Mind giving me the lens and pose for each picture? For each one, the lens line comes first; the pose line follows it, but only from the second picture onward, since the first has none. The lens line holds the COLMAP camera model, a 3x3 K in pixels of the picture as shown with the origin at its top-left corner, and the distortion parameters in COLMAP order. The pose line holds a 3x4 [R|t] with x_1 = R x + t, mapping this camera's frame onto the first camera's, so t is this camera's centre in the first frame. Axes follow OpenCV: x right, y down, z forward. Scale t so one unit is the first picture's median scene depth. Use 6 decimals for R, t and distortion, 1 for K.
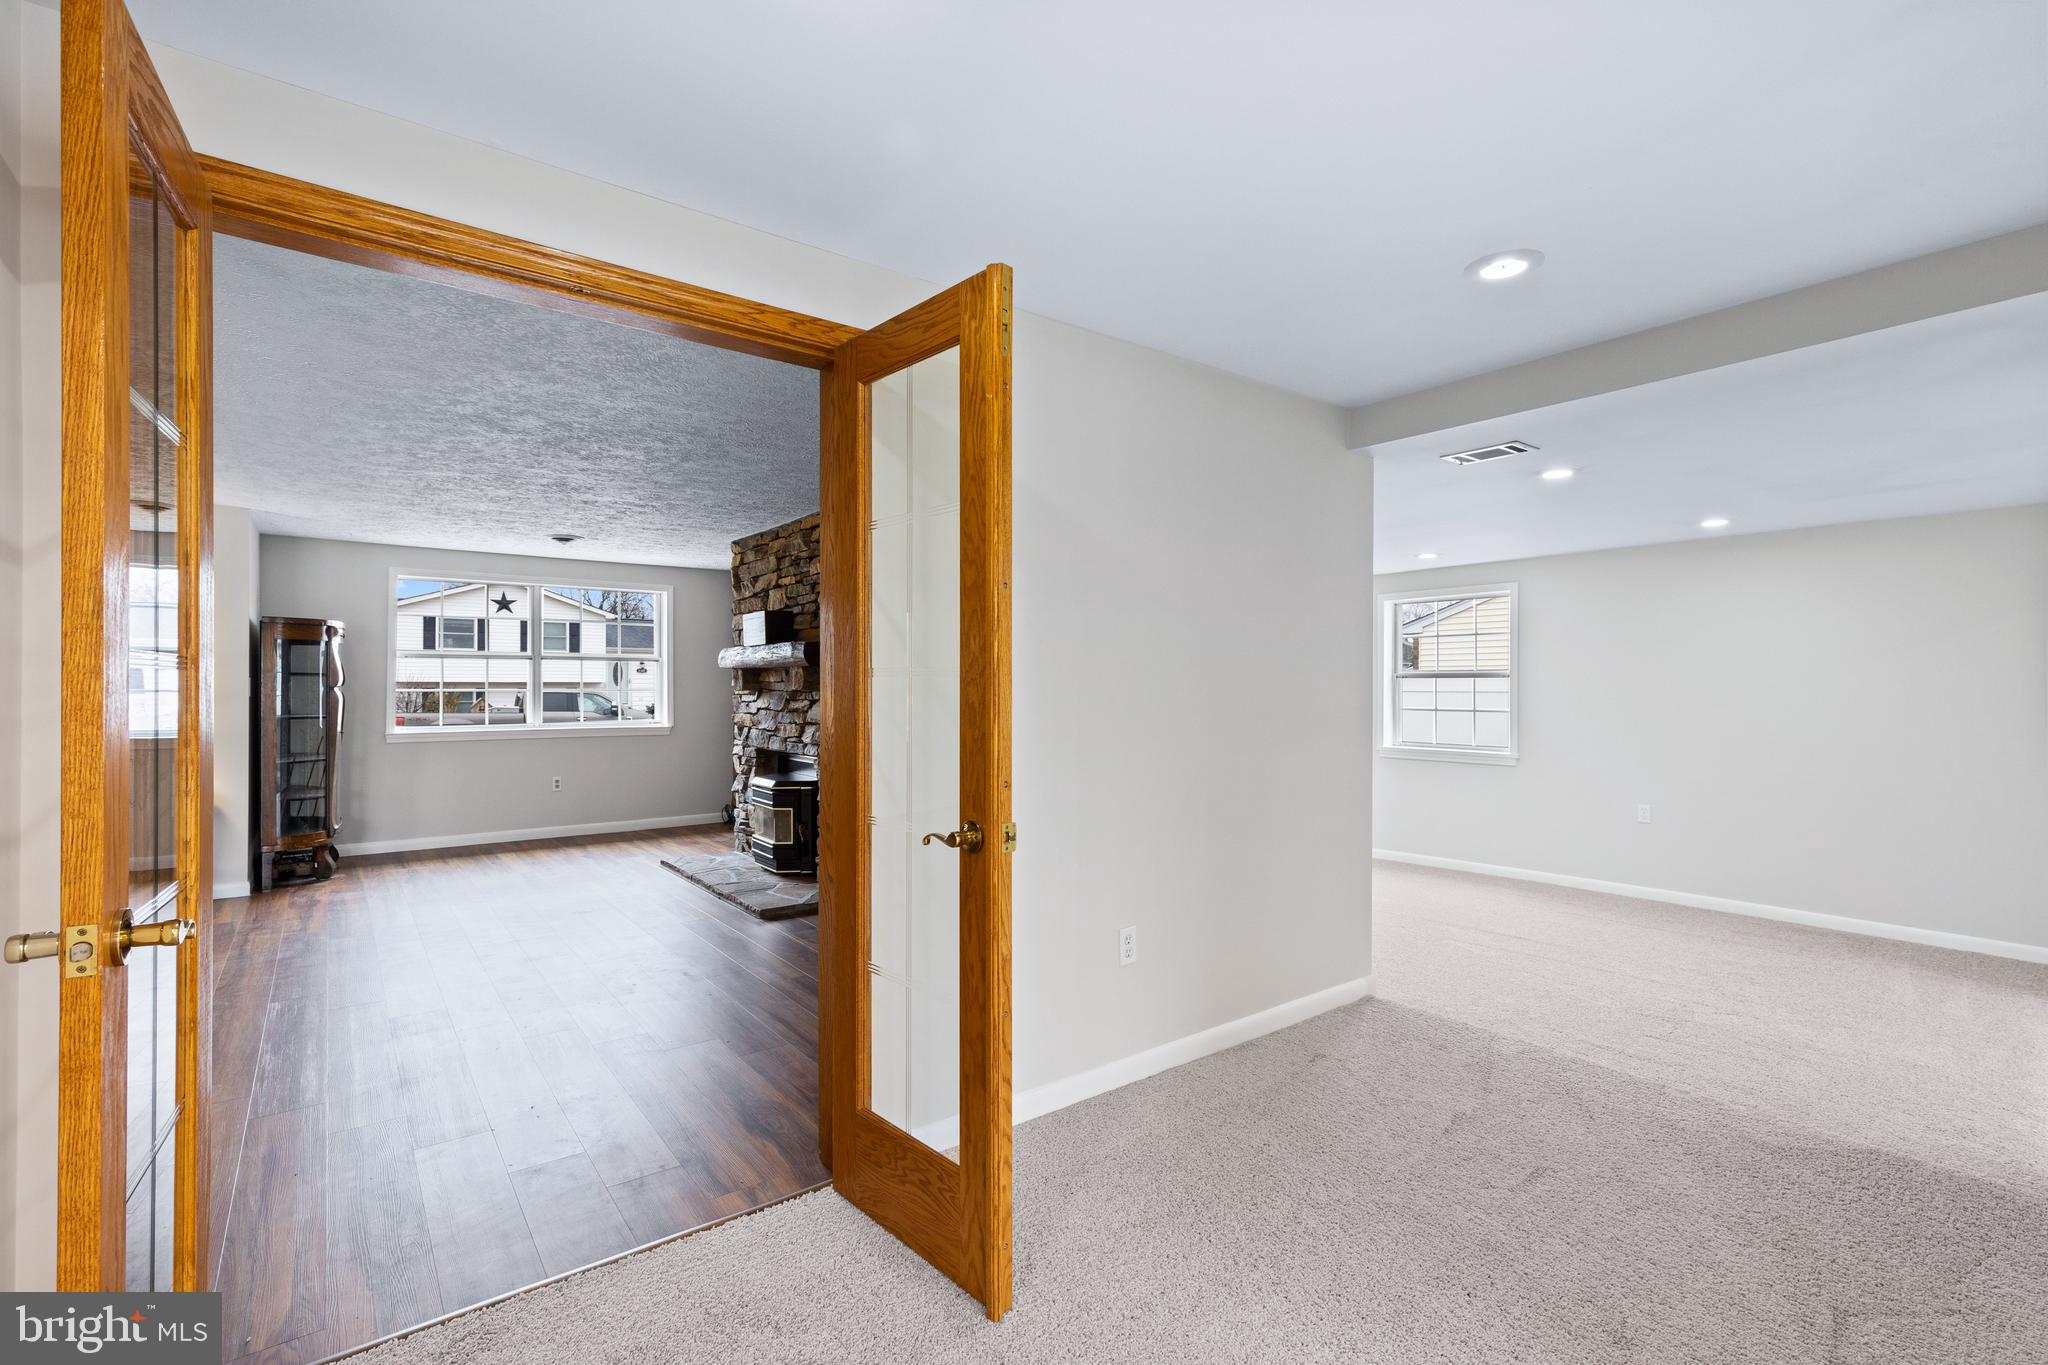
lens RADIAL K [[935.3, 0, 1032.2], [0, 935.3, 684.9], [0, 0, 1]] dist [0.010712, -0.001538]
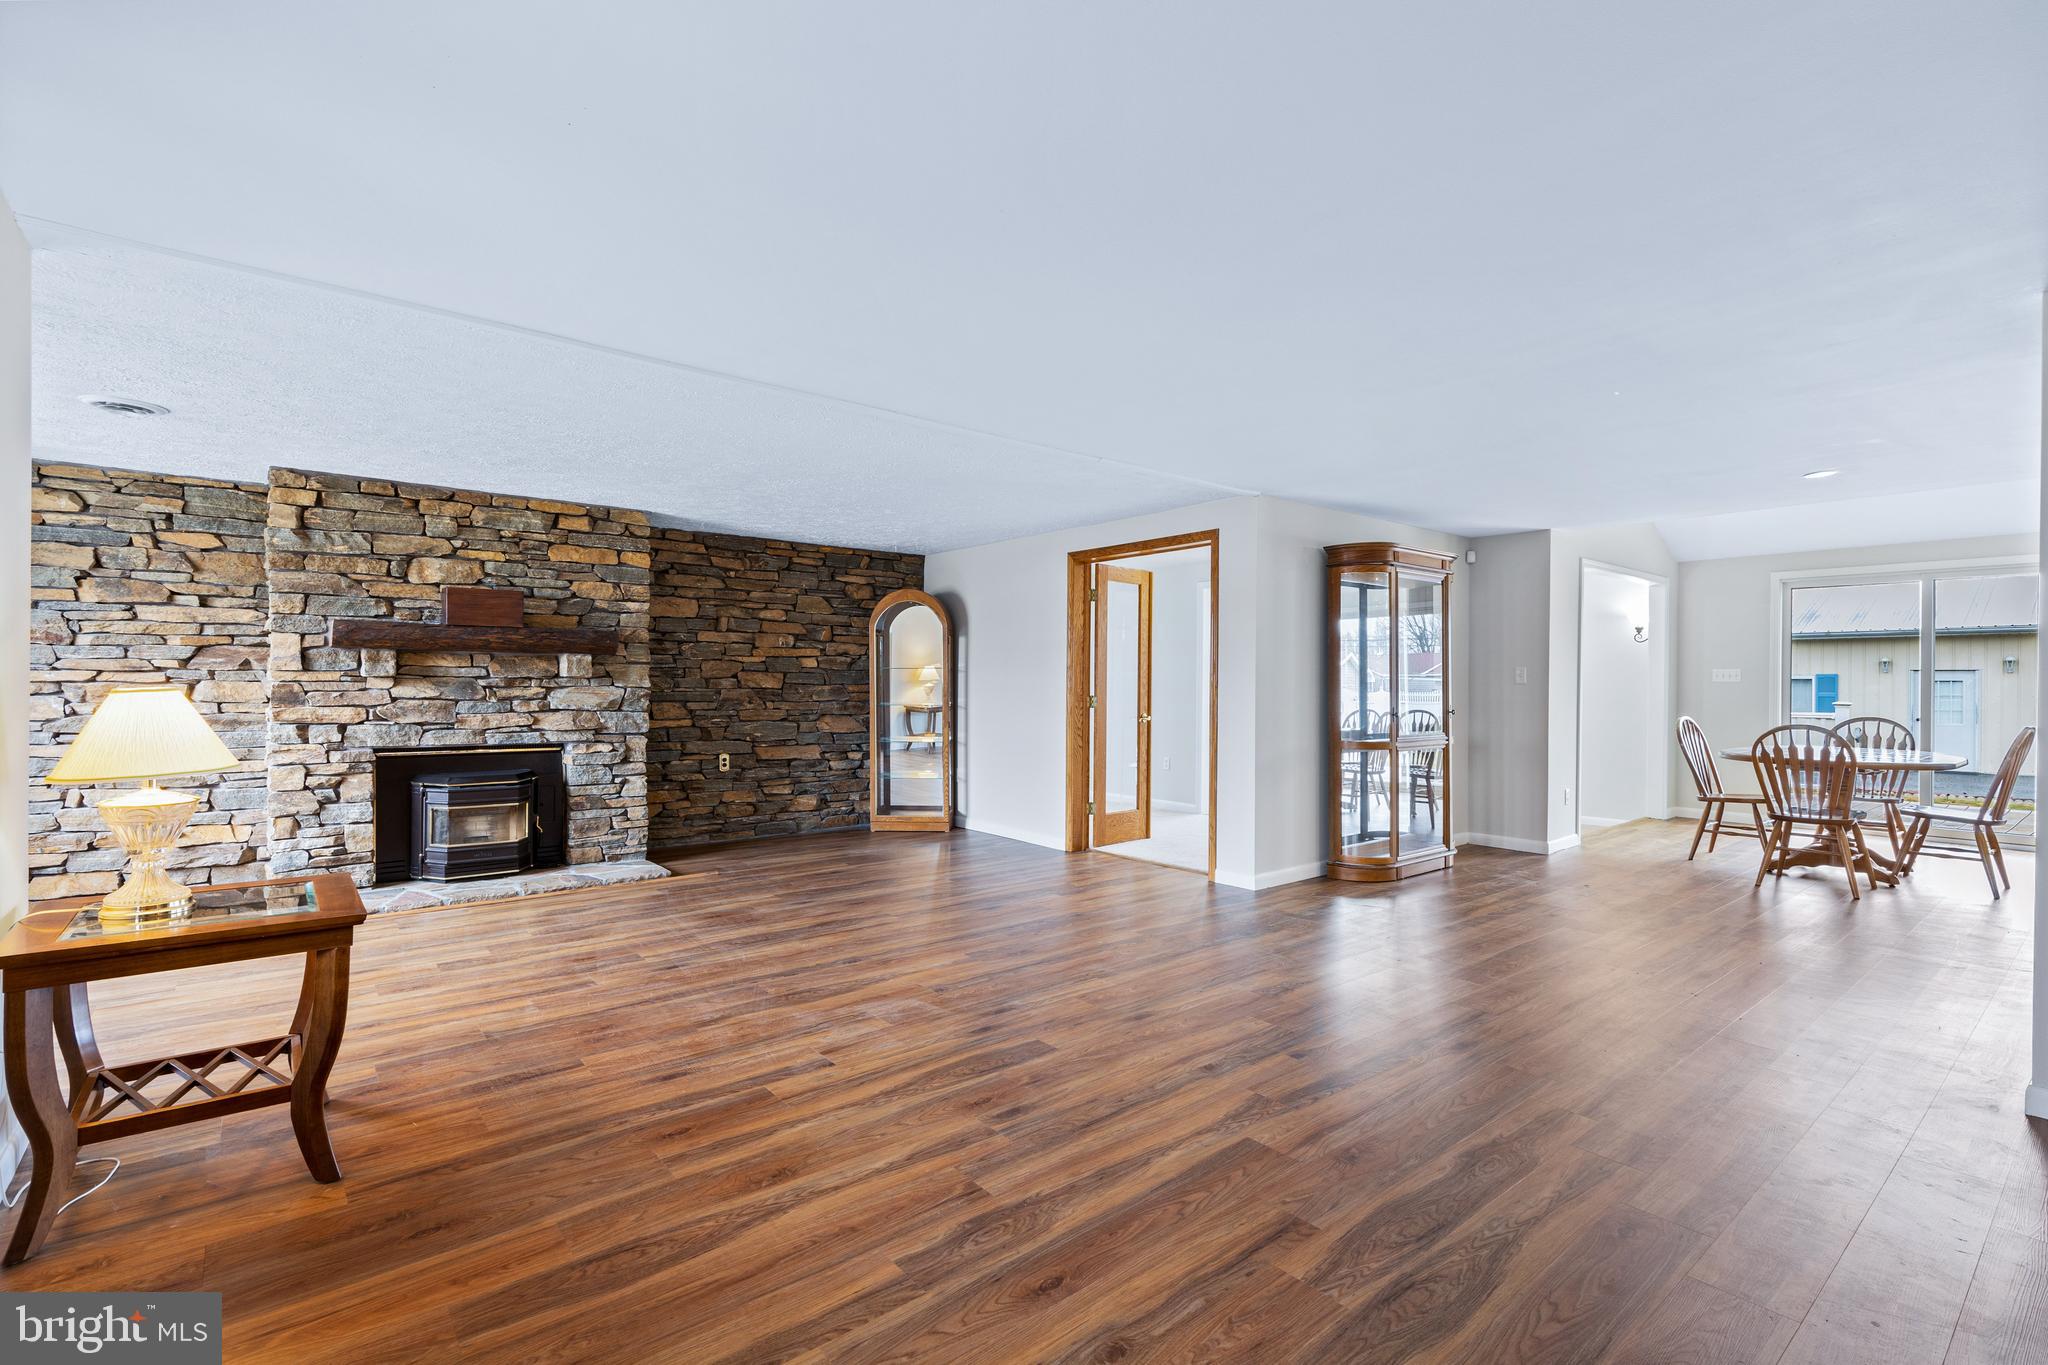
lens RADIAL K [[935.3, 0, 1033.8], [0, 935.3, 685.1], [0, 0, 1]] dist [0.010712, -0.001538]
pose [[-0.044589, 0.001490, 0.999004, -1.186532], [-0.004459, 0.999989, -0.001690, 0.013126], [-0.998995, -0.004530, -0.044582, 0.509693]]
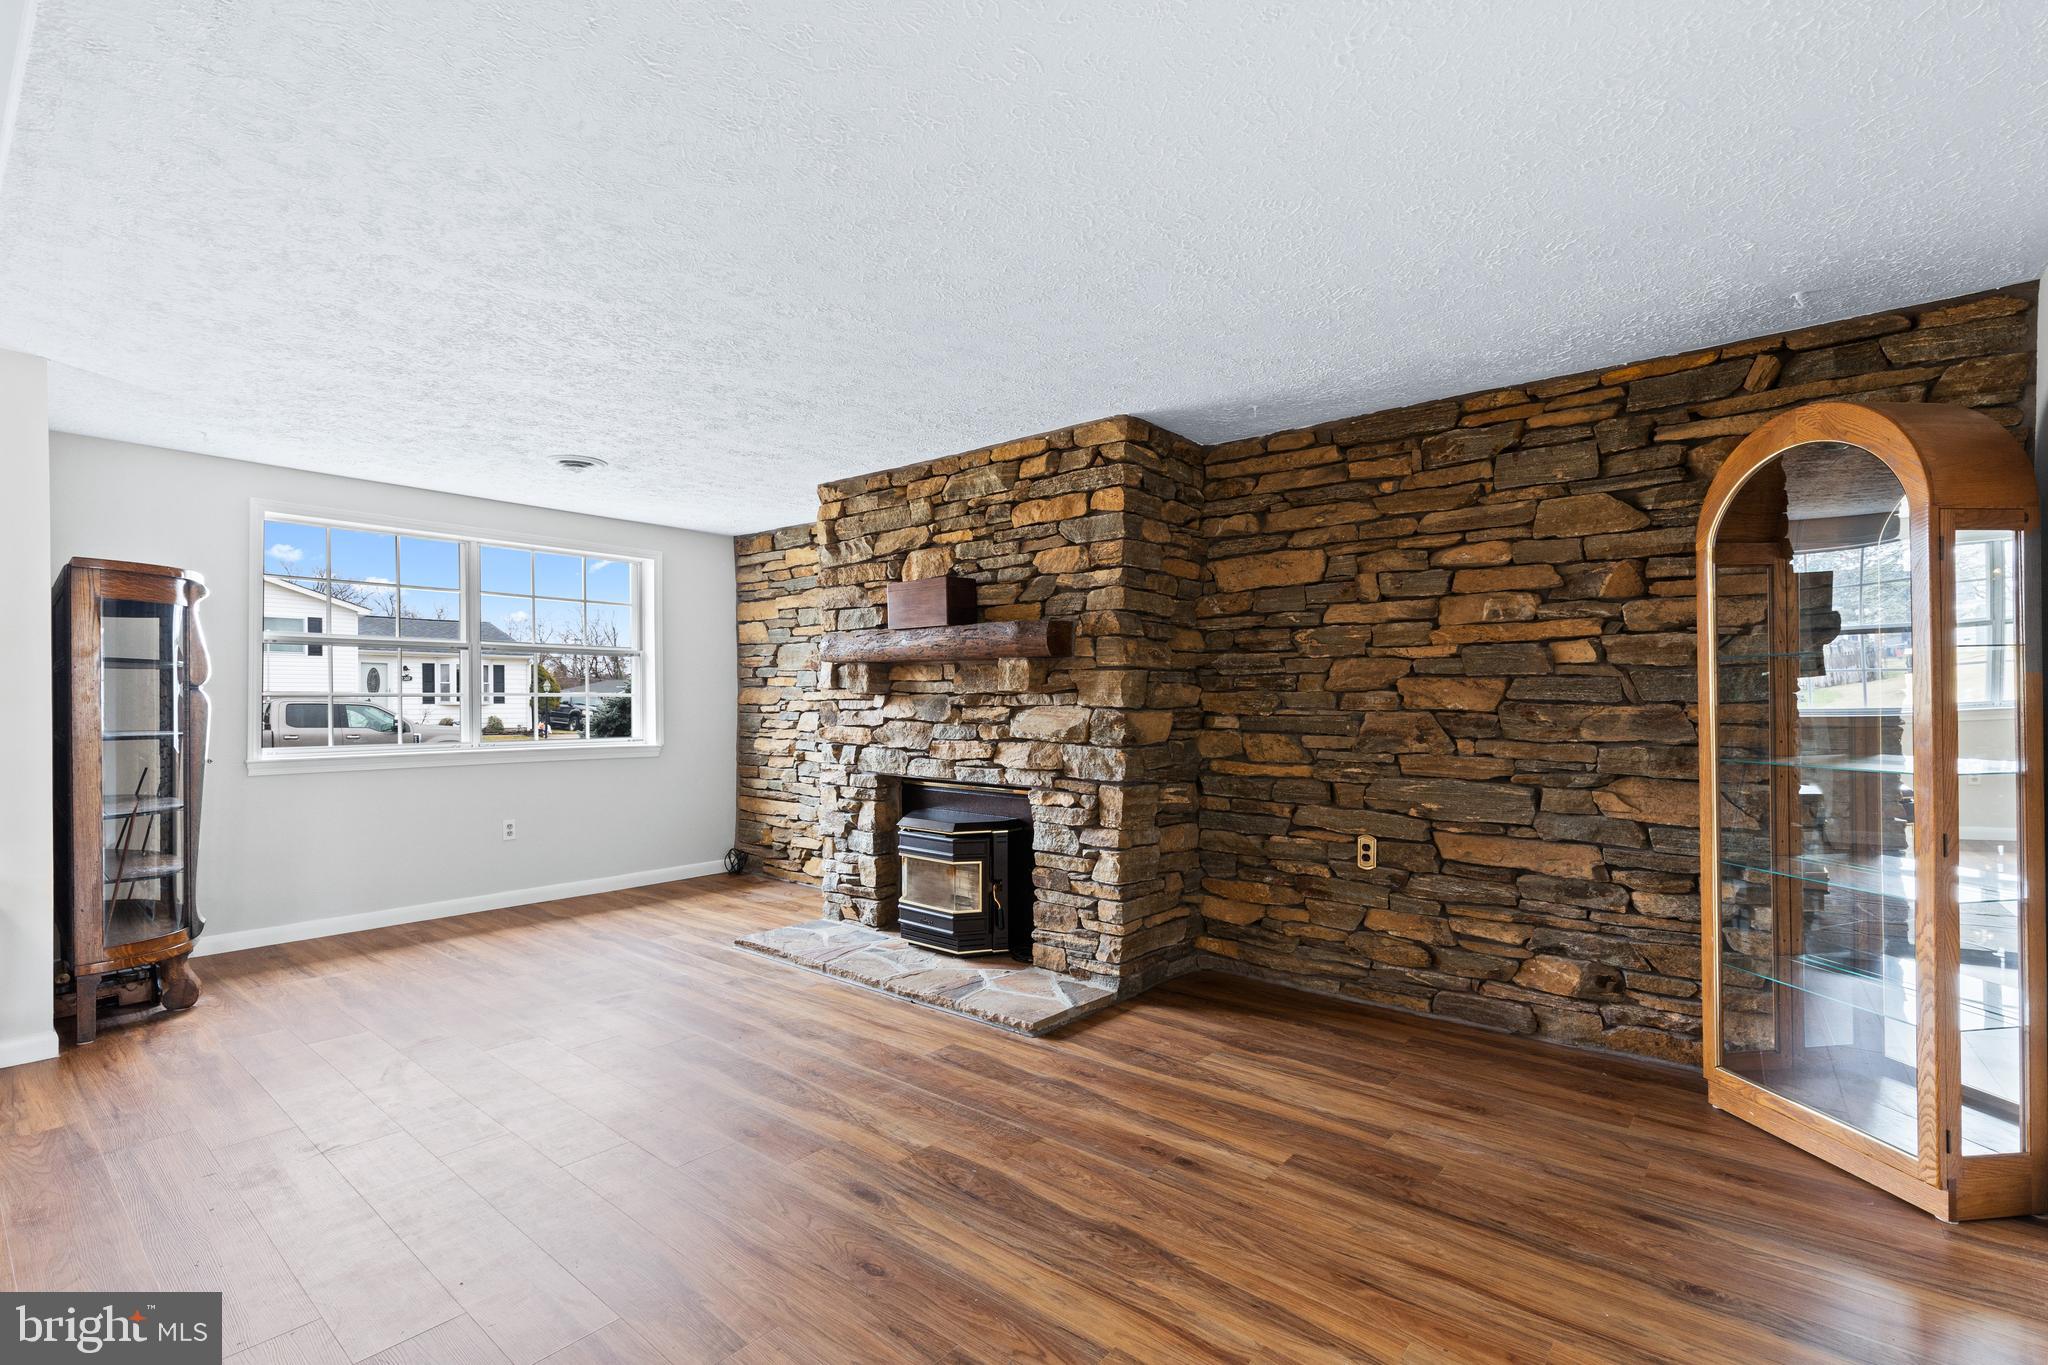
lens RADIAL K [[935.3, 0, 1029.0], [0, 935.3, 709.0], [0, 0, 1]] dist [0.010712, -0.001538]
pose [[0.974371, 0.001090, 0.224945, -0.364423], [-0.003471, 0.999942, 0.010187, 0.010551], [-0.224920, -0.010706, 0.974318, 0.302201]]
